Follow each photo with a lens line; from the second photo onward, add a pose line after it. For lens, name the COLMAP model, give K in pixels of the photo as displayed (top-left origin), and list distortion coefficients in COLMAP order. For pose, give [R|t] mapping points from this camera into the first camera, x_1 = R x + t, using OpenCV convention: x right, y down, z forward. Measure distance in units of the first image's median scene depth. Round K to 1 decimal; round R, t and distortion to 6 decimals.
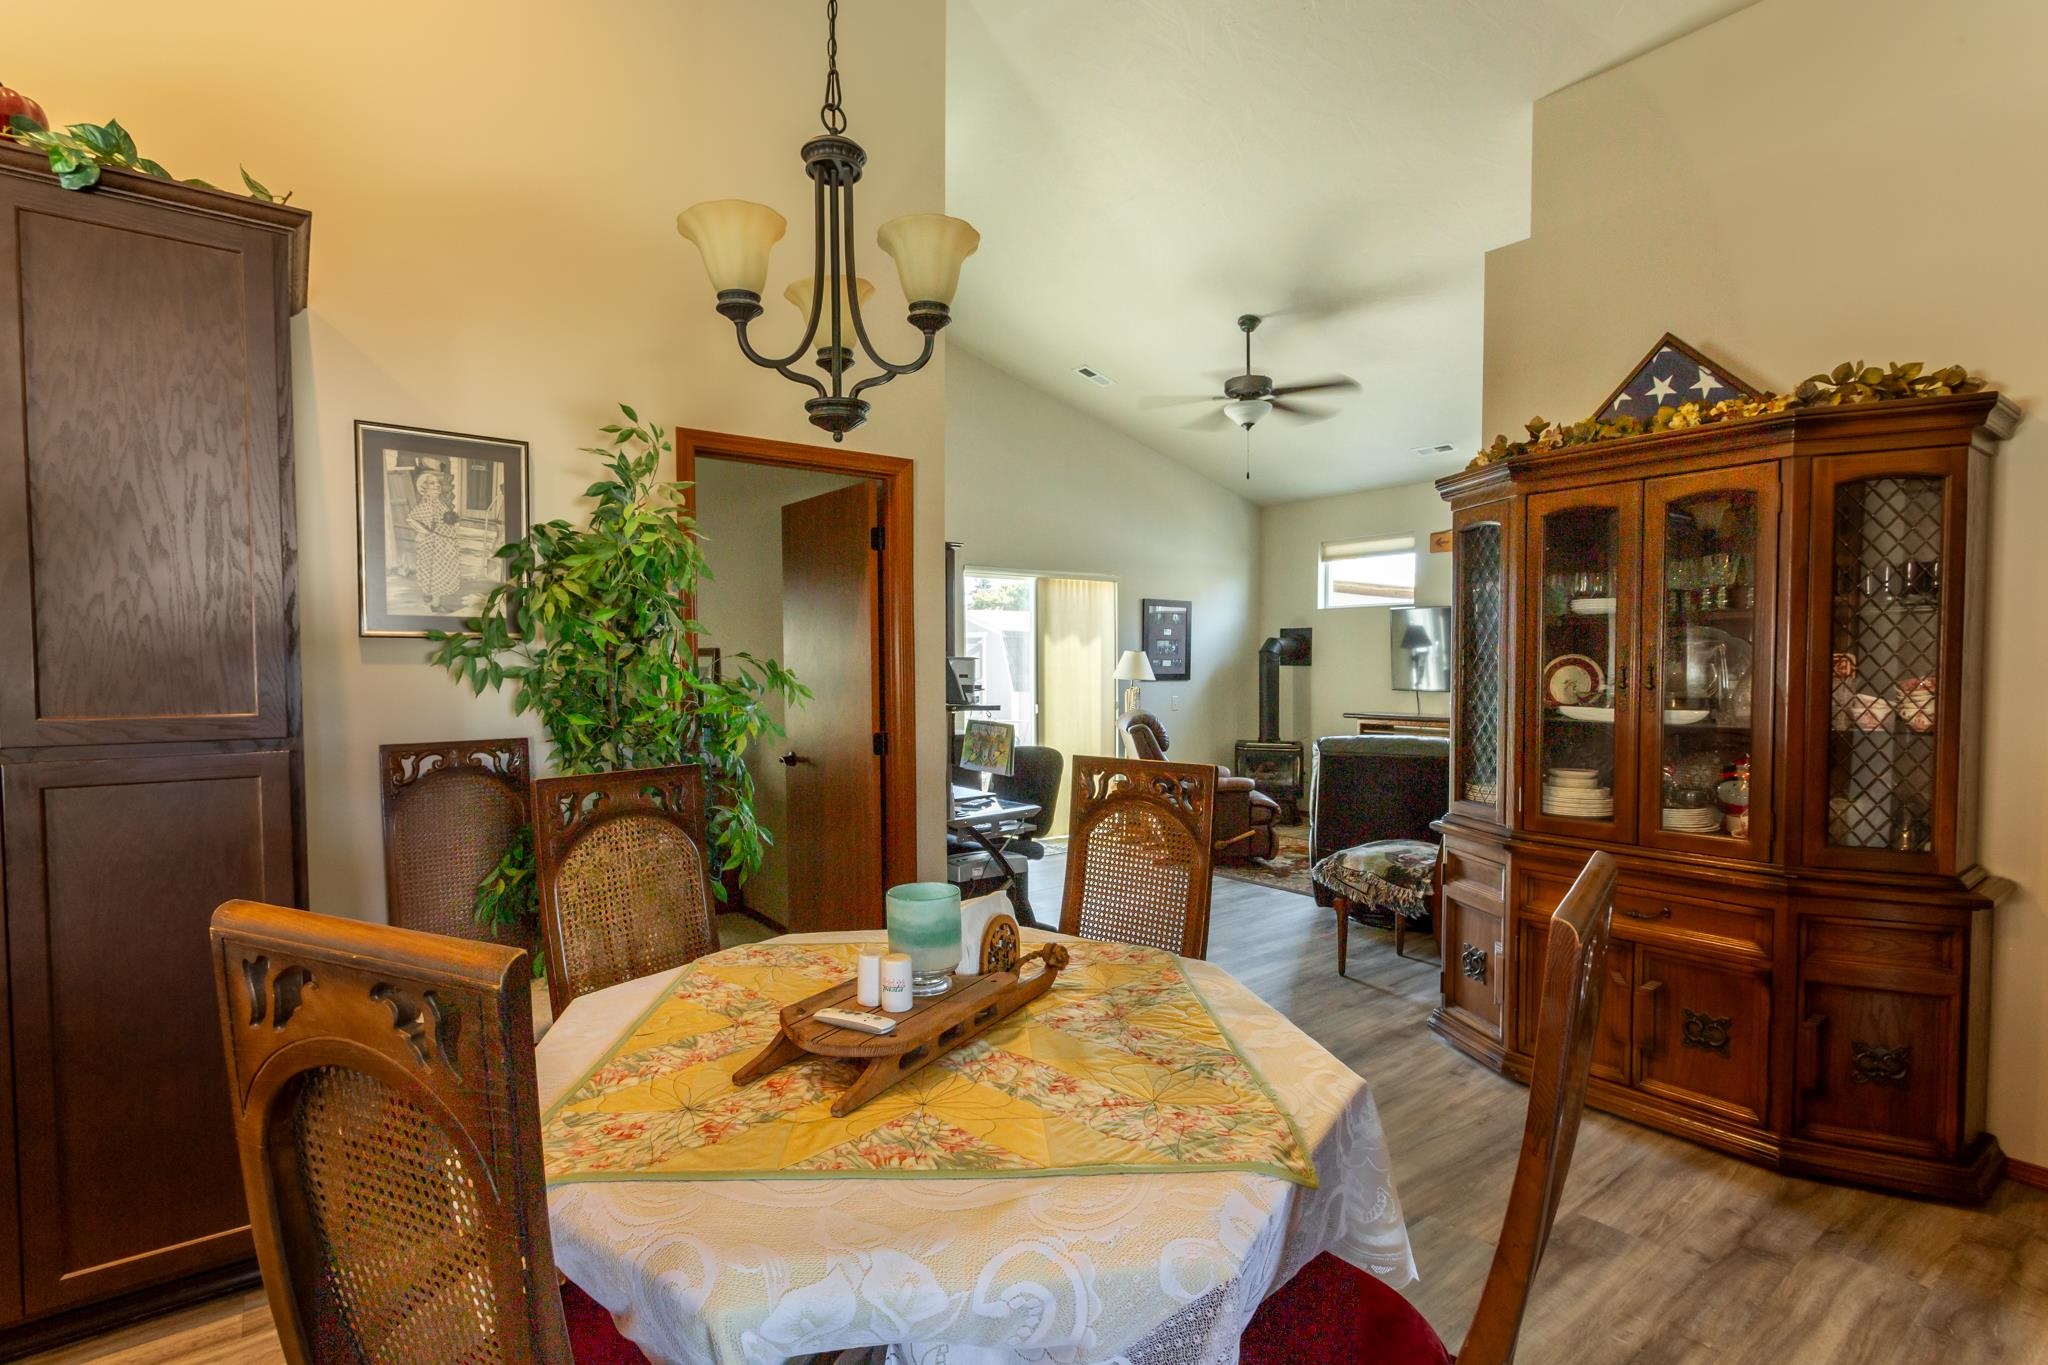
lens RADIAL K [[969.5, 0, 1039.1], [0, 969.5, 694.9], [0, 0, 1]] dist [0.001160, 0.003186]
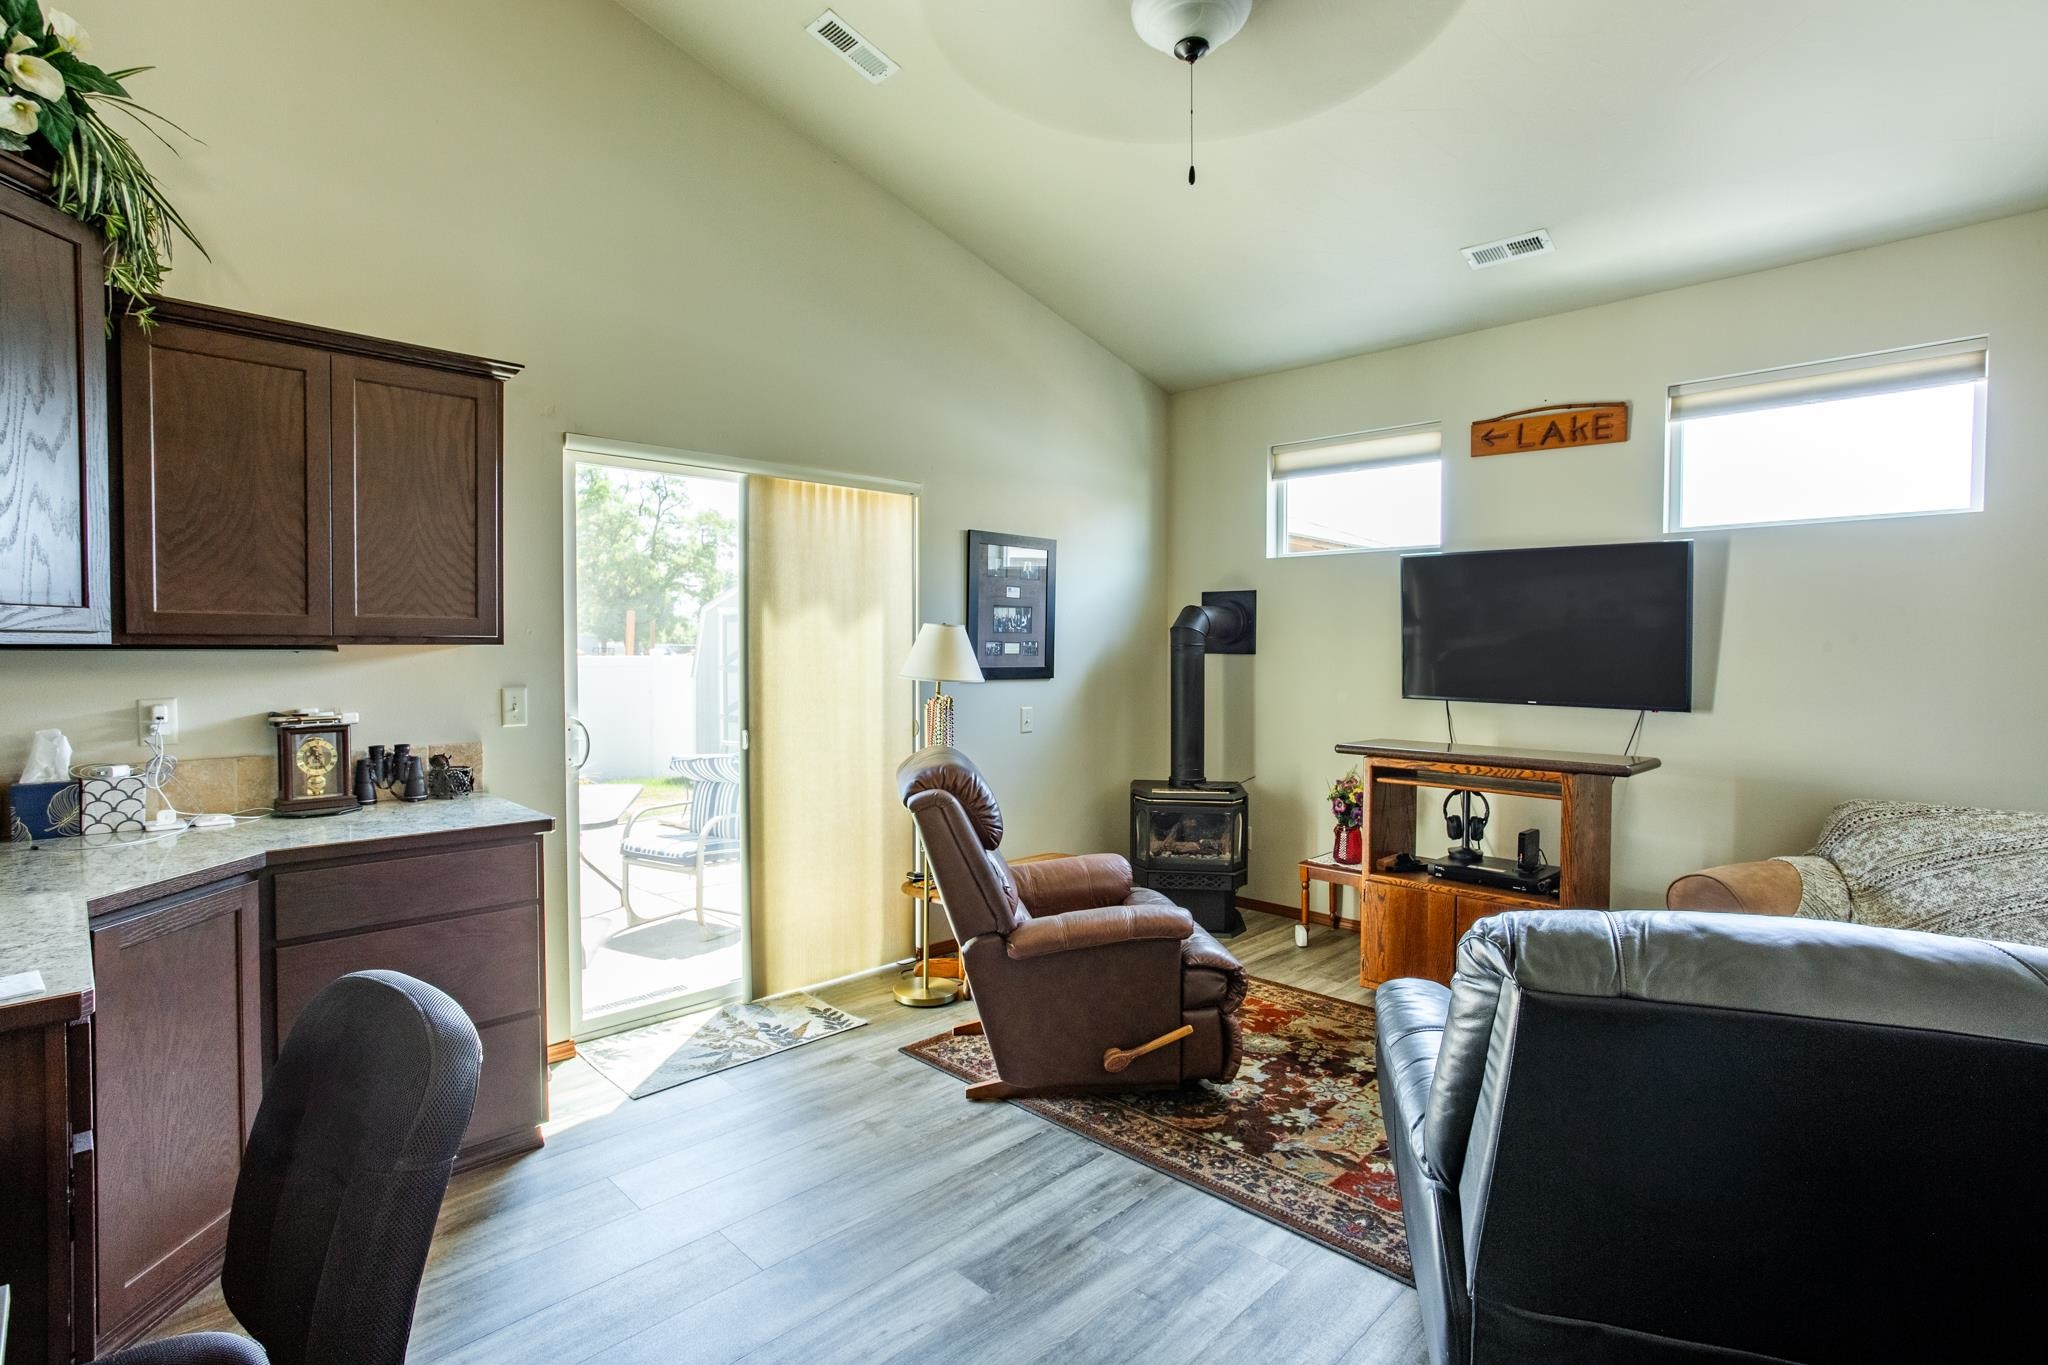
lens RADIAL K [[969.5, 0, 1028.0], [0, 969.5, 671.4], [0, 0, 1]] dist [0.001160, 0.003186]
pose [[0.992592, 0.001681, 0.121482, 0.092103], [-0.000493, 0.999952, -0.009805, -0.017926], [-0.121493, 0.009672, 0.992545, 0.560955]]
